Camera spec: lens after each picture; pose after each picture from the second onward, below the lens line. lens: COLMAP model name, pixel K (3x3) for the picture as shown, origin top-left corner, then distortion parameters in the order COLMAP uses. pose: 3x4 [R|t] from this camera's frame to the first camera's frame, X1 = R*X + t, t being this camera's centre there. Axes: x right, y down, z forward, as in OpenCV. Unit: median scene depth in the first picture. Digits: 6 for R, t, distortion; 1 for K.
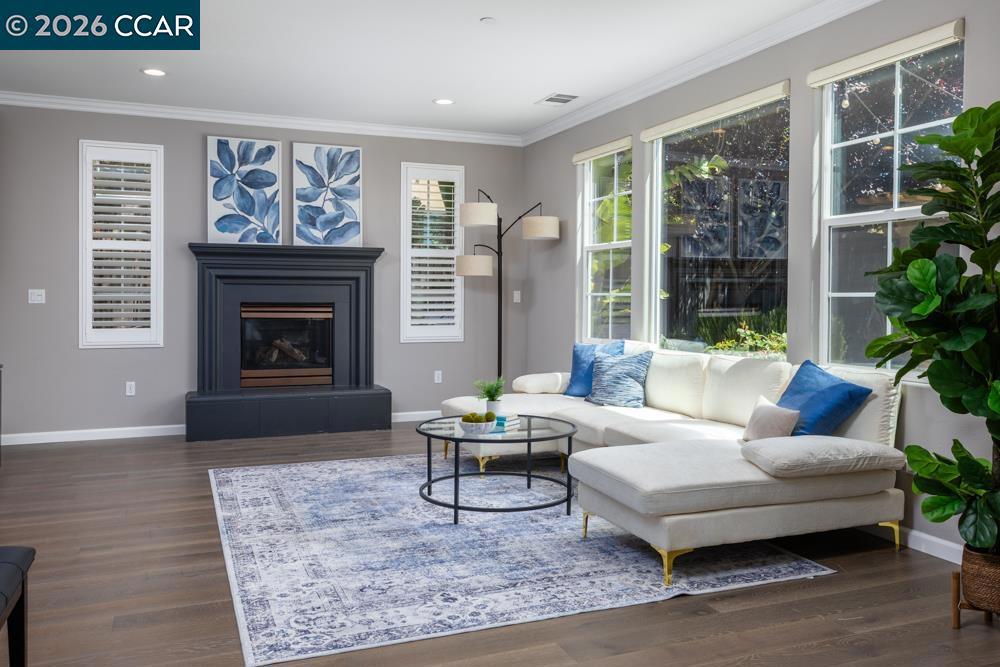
lens RADIAL K [[819.1, 0, 503.4], [0, 819.1, 326.4], [0, 0, 1]] dist [-0.003262, 0.040326]
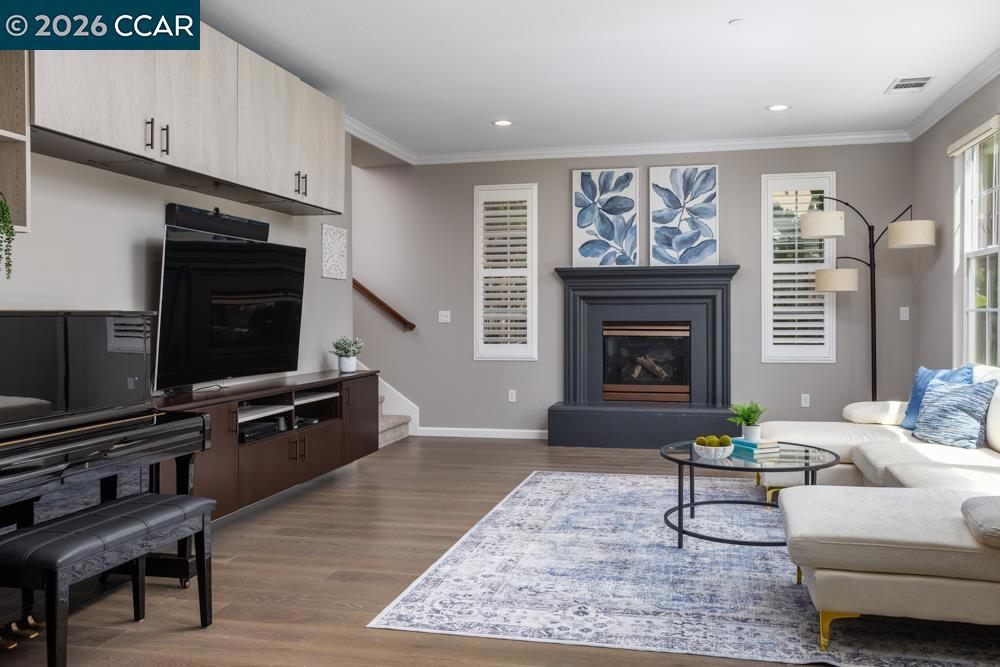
lens RADIAL K [[819.1, 0, 519.2], [0, 819.1, 337.7], [0, 0, 1]] dist [-0.003262, 0.040326]
pose [[0.820742, 0.008867, -0.571230, 0.220062], [-0.013930, 0.999893, -0.004493, -0.001249], [0.571129, 0.011645, 0.820778, 0.057540]]
